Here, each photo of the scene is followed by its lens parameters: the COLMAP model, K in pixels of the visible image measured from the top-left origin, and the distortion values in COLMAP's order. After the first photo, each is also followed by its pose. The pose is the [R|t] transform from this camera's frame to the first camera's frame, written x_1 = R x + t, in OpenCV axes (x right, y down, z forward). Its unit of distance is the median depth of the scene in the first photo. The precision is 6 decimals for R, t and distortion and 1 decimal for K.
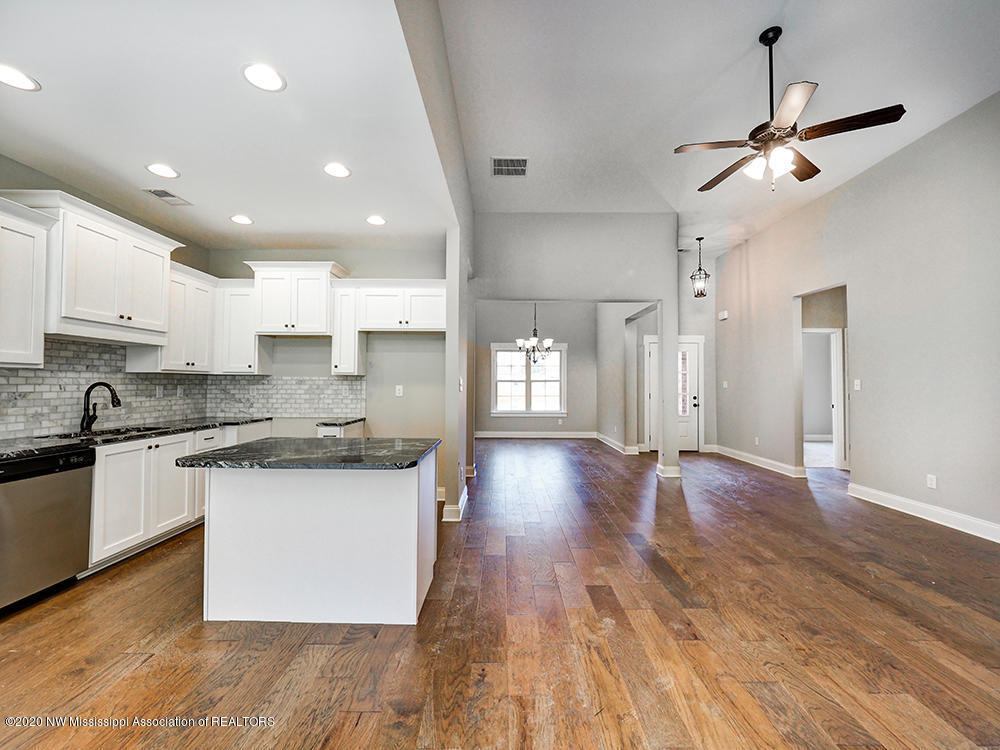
lens RADIAL K [[423.1, 0, 500.0], [0, 423.1, 375.0], [0, 0, 1]] dist [-0.006341, -0.000324]
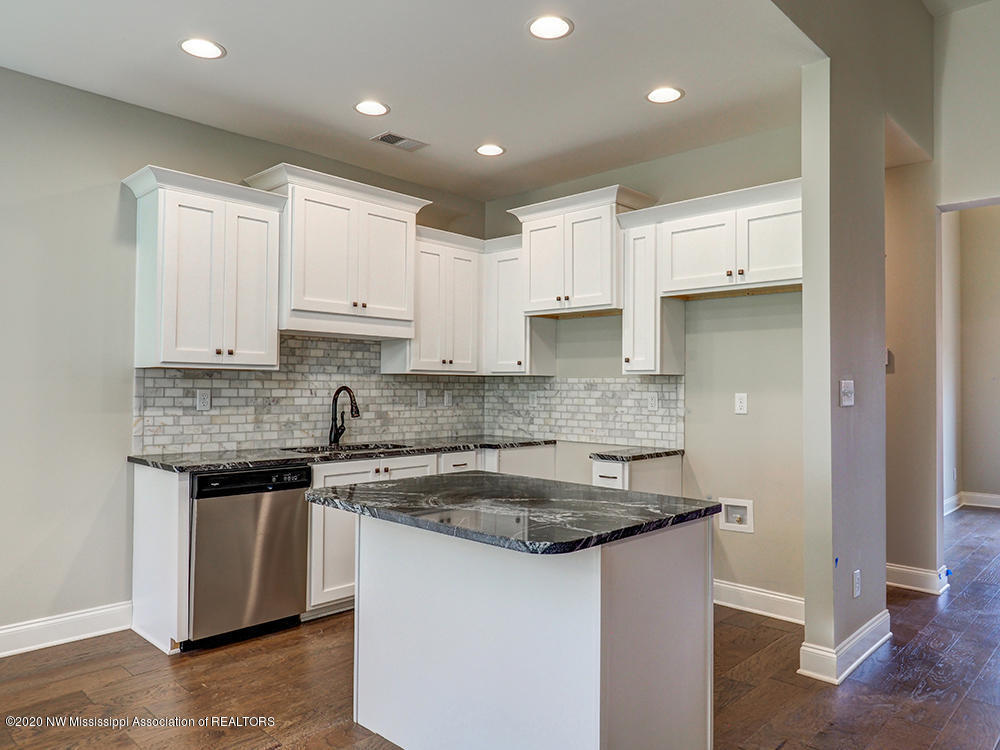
lens RADIAL K [[696.3, 0, 500.0], [0, 696.3, 375.0], [0, 0, 1]] dist [0.001080, 0.001414]
pose [[0.727475, -0.010471, -0.686054, 0.172941], [0.009761, 0.999940, -0.004912, 0.004060], [0.686064, -0.003123, 0.727534, 0.185377]]
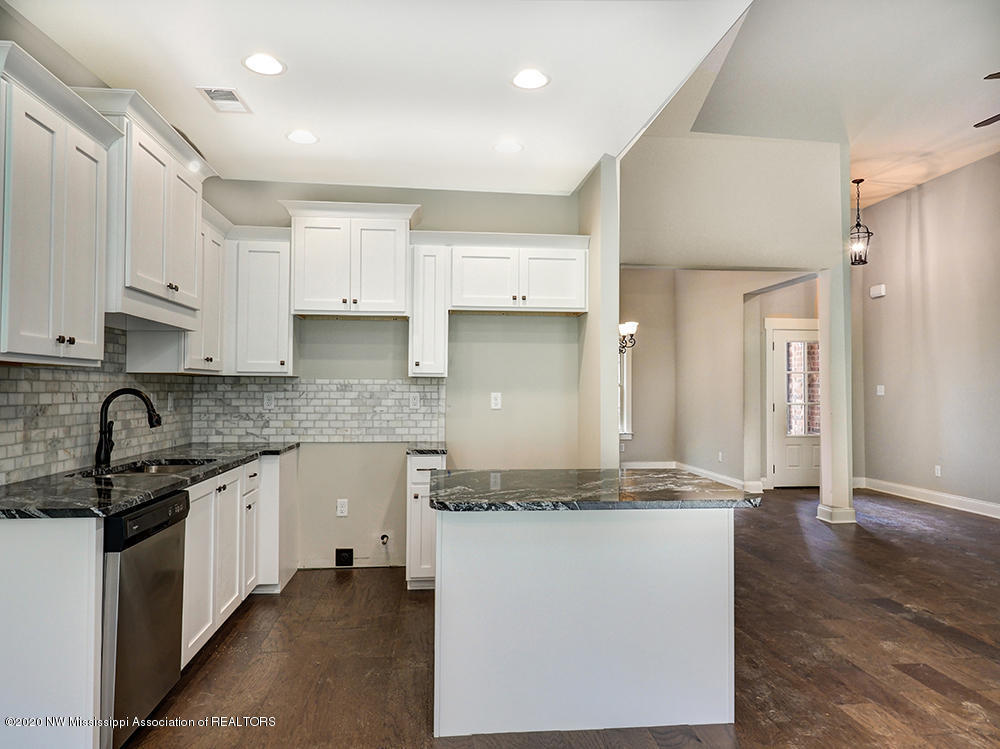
lens RADIAL K [[669.7, 0, 500.0], [0, 669.7, 374.5], [0, 0, 1]] dist [0.003752, 0.000059]
pose [[0.993463, 0.001648, 0.114143, -0.429046], [-0.001614, 0.999999, -0.000393, -0.003833], [-0.114143, 0.000206, 0.993464, -0.058352]]
